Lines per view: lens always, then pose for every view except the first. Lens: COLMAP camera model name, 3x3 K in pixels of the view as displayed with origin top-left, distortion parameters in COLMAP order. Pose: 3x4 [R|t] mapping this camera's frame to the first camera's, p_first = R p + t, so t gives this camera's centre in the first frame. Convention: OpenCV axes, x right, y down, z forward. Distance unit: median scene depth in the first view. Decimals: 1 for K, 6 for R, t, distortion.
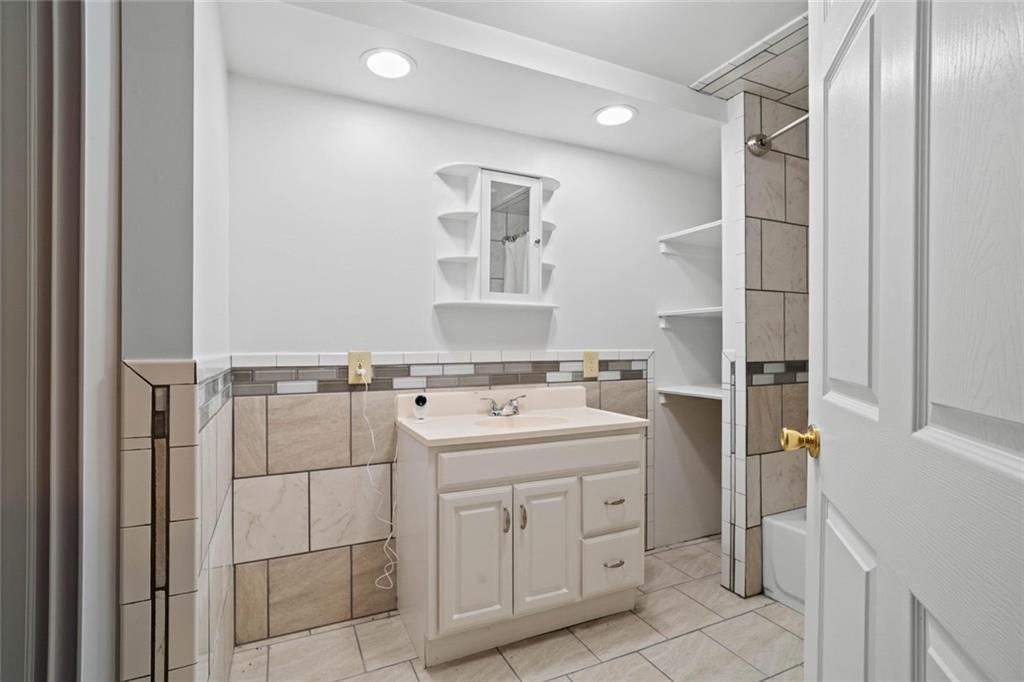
lens RADIAL K [[467.3, 0, 509.5], [0, 467.3, 348.2], [0, 0, 1]] dist [-0.001388, 0.000031]
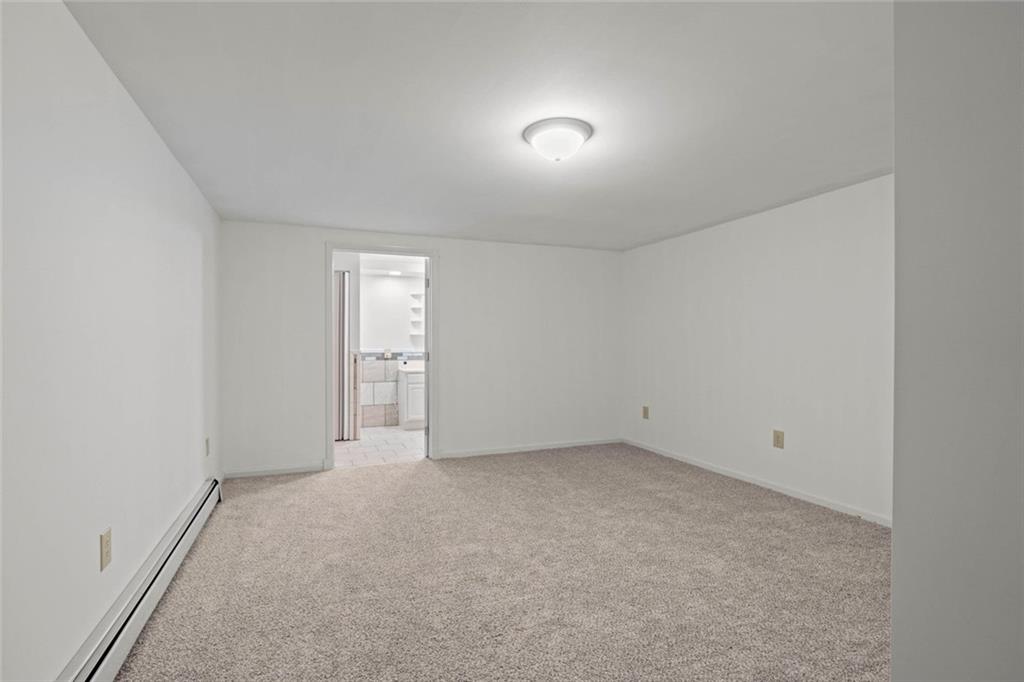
lens RADIAL K [[495.2, 0, 512.0], [0, 495.2, 341.0], [0, 0, 1]] dist [0.000143, 0.000328]
pose [[0.998471, 0.001330, -0.055258, 0.771139], [-0.001701, 0.999976, -0.006669, -0.025546], [0.055248, 0.006753, 0.998450, -2.515671]]
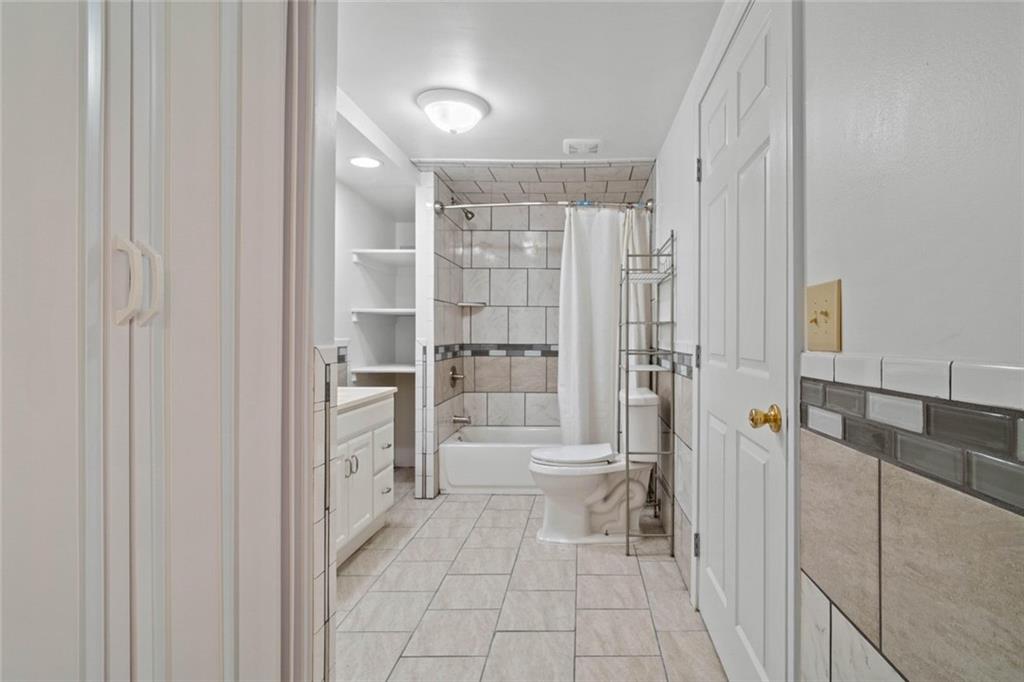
lens RADIAL K [[495.2, 0, 512.0], [0, 495.2, 341.0], [0, 0, 1]] dist [0.000143, 0.000328]
pose [[0.550661, -0.008952, 0.834681, -0.815741], [0.004208, 0.999960, 0.007948, 0.000822], [-0.834719, -0.000864, 0.550676, -0.136245]]
